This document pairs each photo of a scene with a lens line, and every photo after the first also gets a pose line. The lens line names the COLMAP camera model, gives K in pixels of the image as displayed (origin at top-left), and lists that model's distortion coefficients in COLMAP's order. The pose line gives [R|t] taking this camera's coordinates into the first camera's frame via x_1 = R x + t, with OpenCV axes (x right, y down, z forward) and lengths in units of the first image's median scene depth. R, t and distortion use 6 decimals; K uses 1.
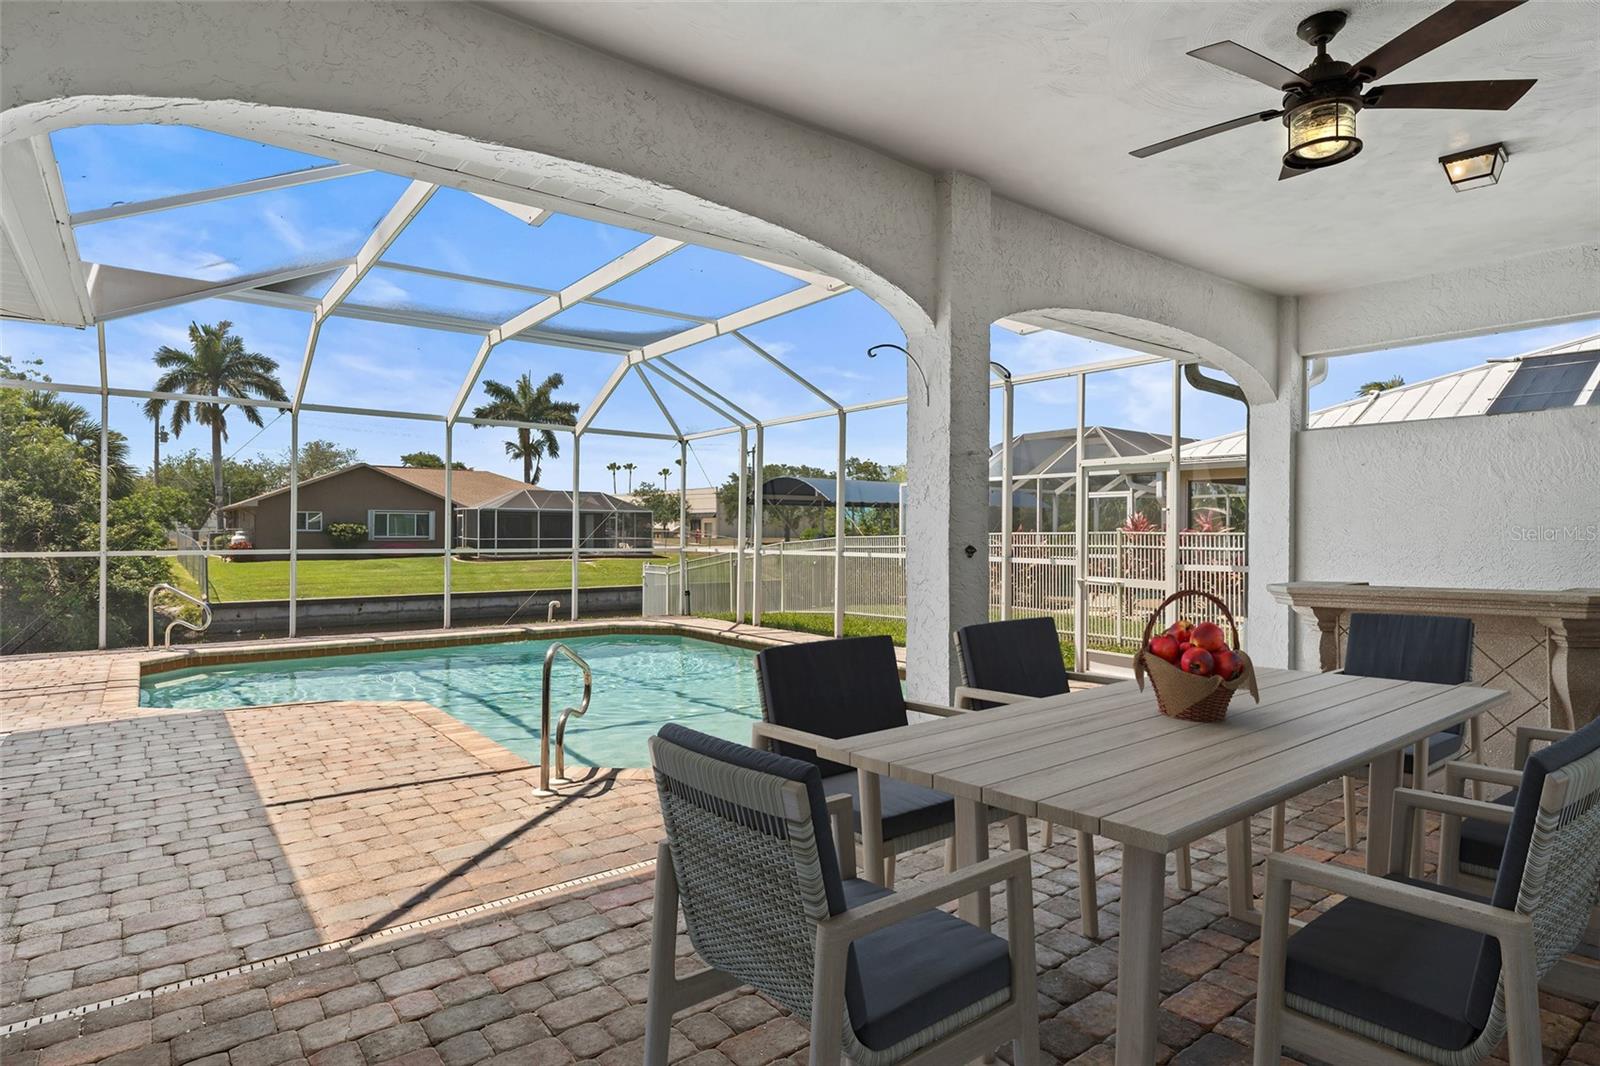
lens RADIAL K [[850.3, 0, 810.1], [0, 850.3, 533.0], [0, 0, 1]] dist [-0.011656, 0.002798]
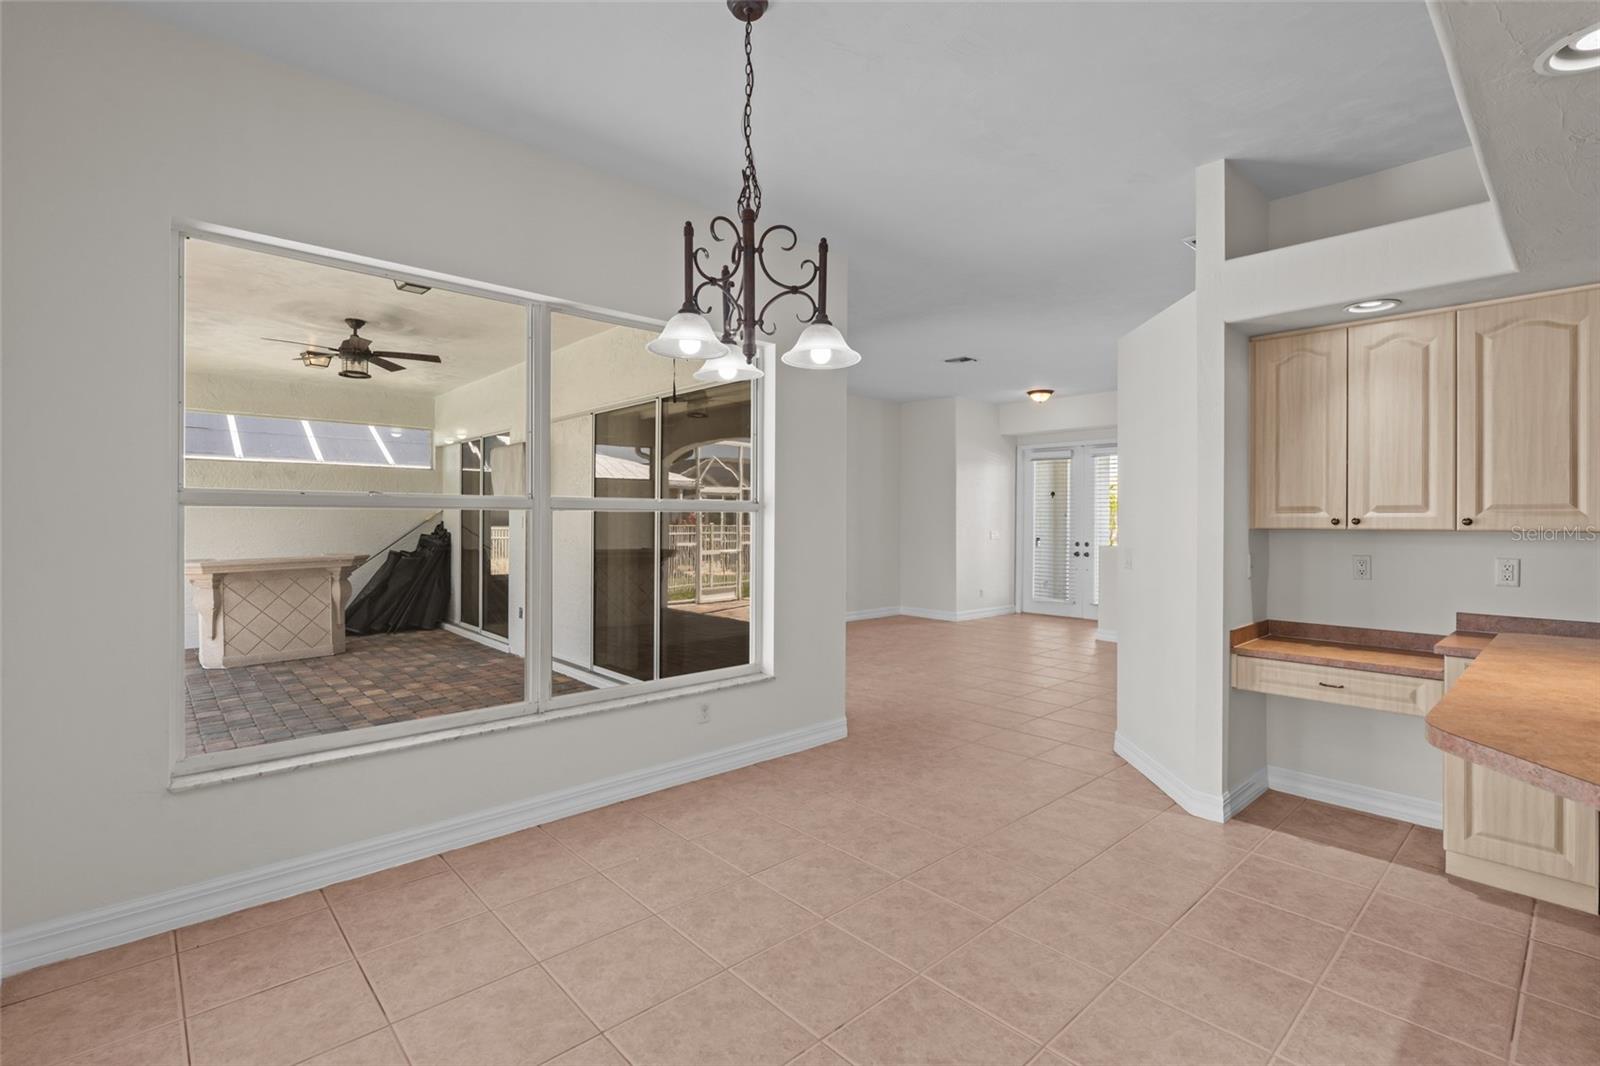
lens RADIAL K [[730.5, 0, 802.1], [0, 730.5, 521.7], [0, 0, 1]] dist [-0.003439, 0.001003]
pose [[-0.092811, -0.005752, 0.995667, -0.731383], [-0.004244, 0.999977, 0.005381, -0.021643], [-0.995675, -0.003727, -0.092834, -0.031729]]
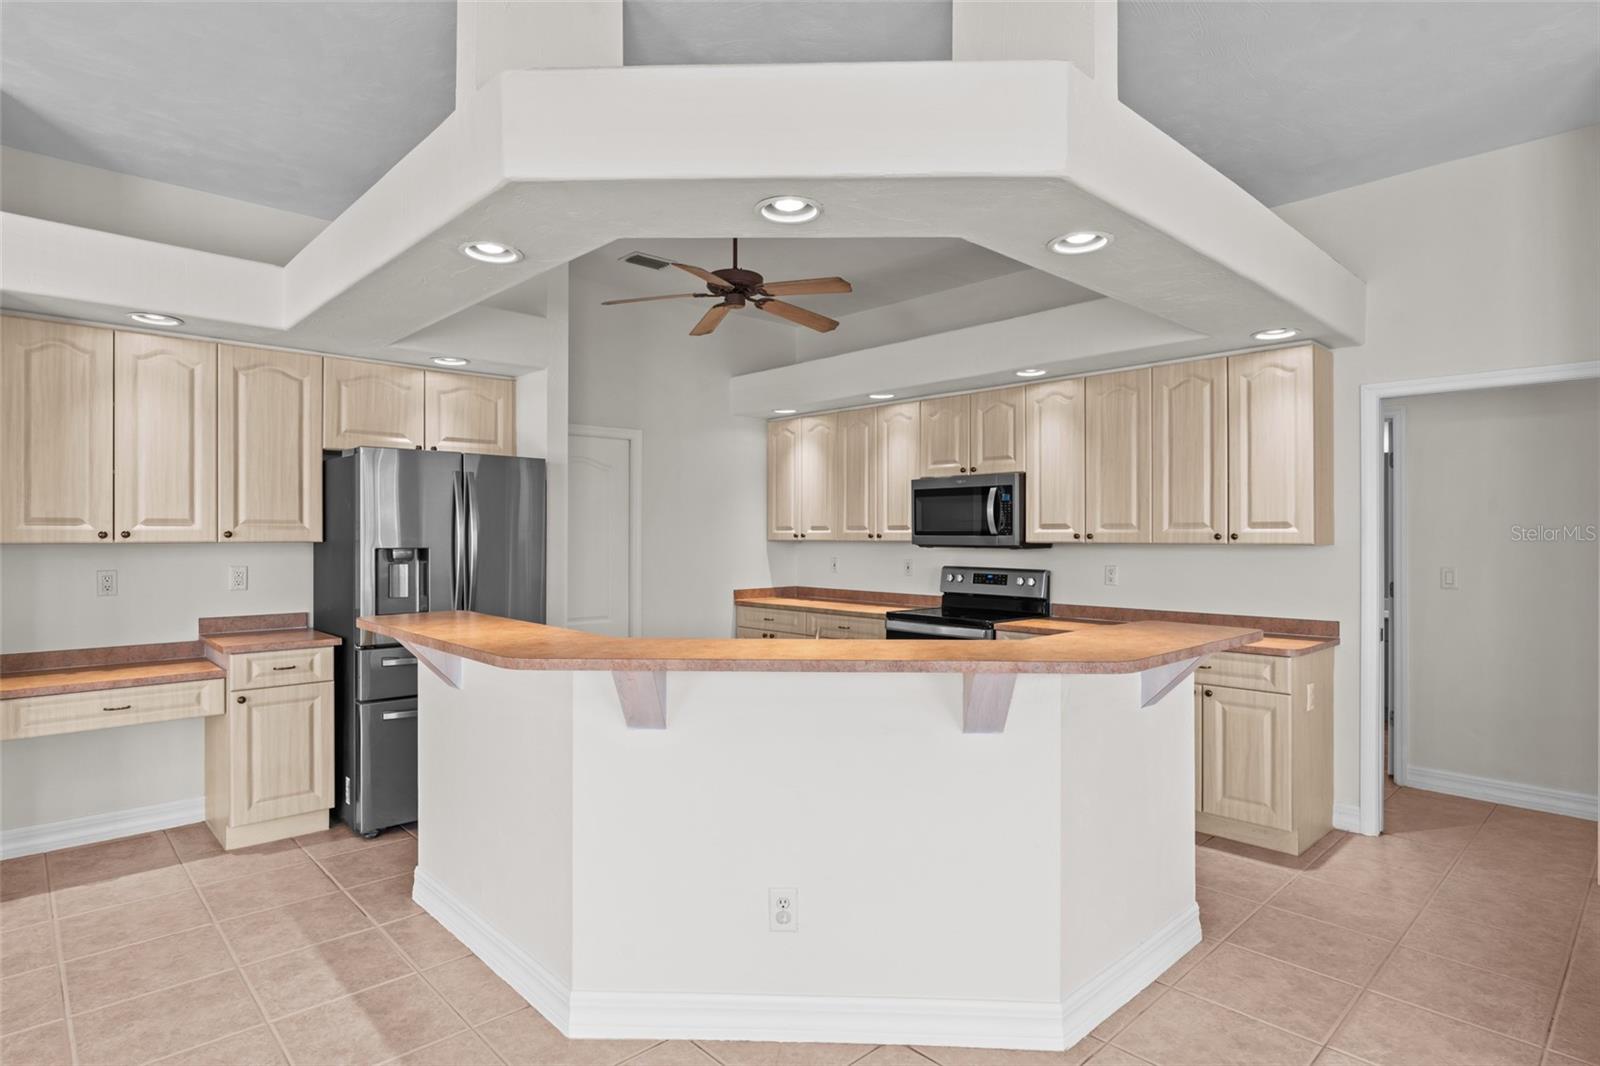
lens RADIAL K [[850.3, 0, 797.2], [0, 850.3, 534.2], [0, 0, 1]] dist [-0.011656, 0.002798]
pose [[-0.994140, -0.002913, -0.108057, -0.647642], [-0.002997, 0.999995, 0.000612, -0.022688], [0.108055, 0.000932, -0.994145, 0.149096]]
